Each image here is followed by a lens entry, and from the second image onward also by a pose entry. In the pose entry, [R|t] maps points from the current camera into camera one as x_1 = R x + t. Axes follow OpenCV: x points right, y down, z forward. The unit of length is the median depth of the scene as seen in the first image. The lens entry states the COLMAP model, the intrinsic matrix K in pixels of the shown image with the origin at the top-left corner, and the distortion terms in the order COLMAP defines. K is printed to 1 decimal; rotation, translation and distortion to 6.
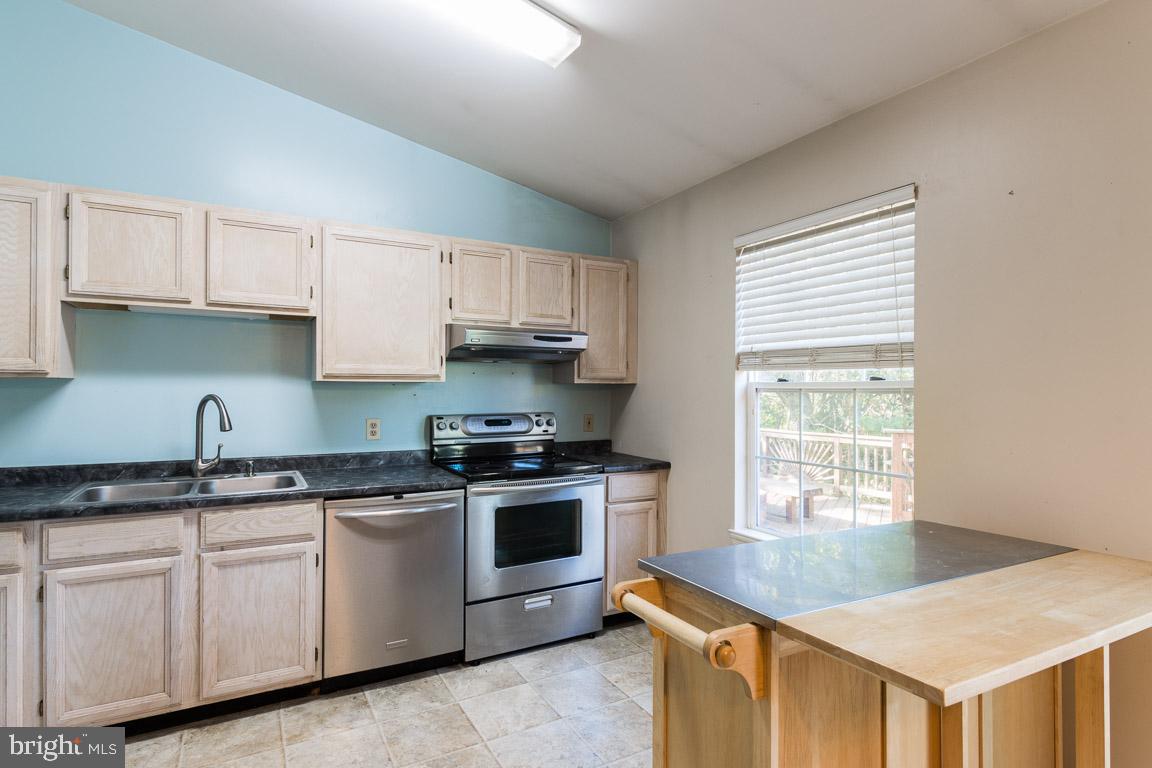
lens RADIAL K [[577.2, 0, 589.0], [0, 577.2, 384.7], [0, 0, 1]] dist [0.013130, -0.009219]
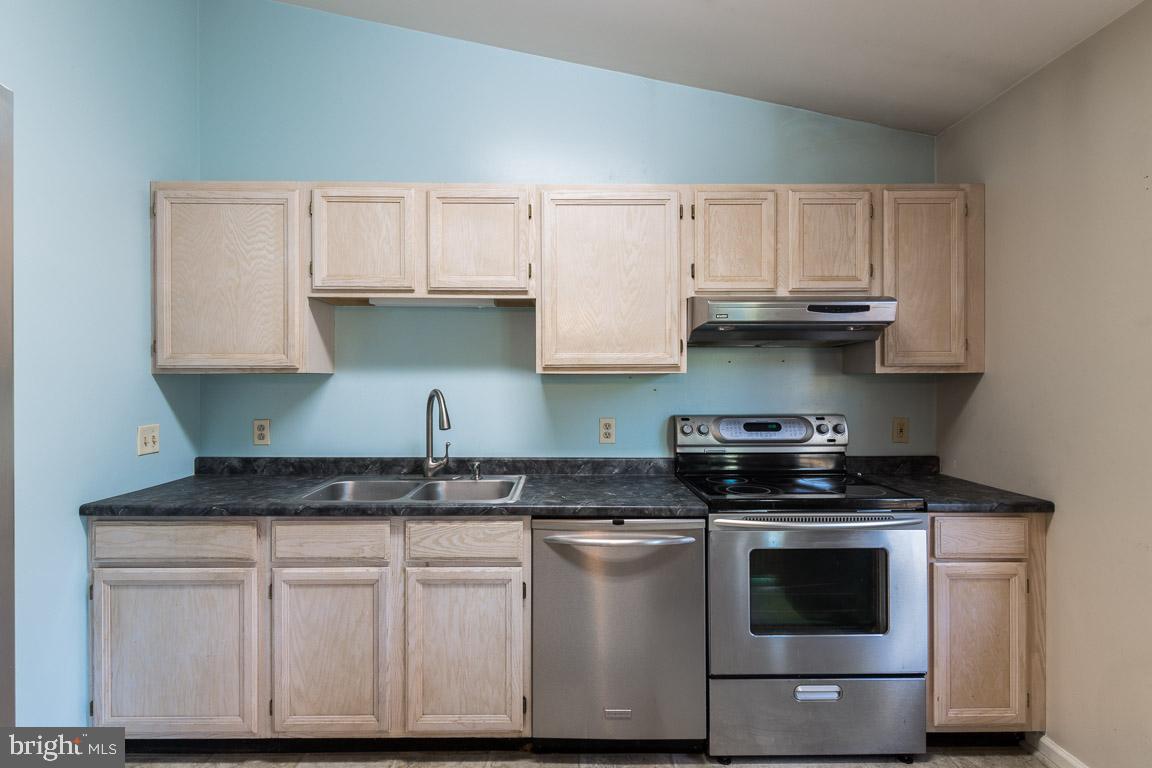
lens RADIAL K [[577.2, 0, 580.2], [0, 577.2, 382.8], [0, 0, 1]] dist [0.013130, -0.009219]
pose [[0.877396, -0.004532, -0.479746, -0.003481], [0.007713, 0.999959, 0.004659, 0.003208], [0.479706, -0.007788, 0.877395, 0.273368]]
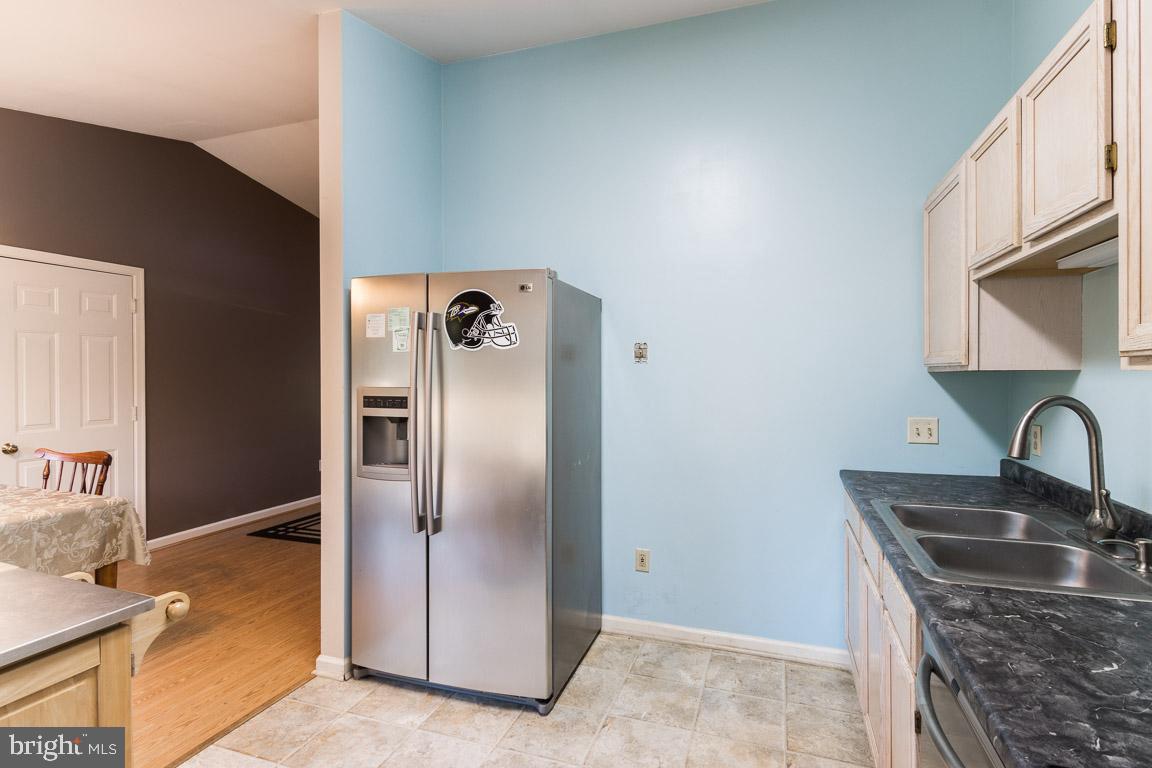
lens RADIAL K [[577.2, 0, 590.0], [0, 577.2, 377.6], [0, 0, 1]] dist [0.013130, -0.009219]
pose [[-0.736913, -0.000243, -0.675988, 0.071255], [-0.000839, 0.999999, 0.000556, -0.000994], [0.675987, 0.000976, -0.736913, 1.007793]]
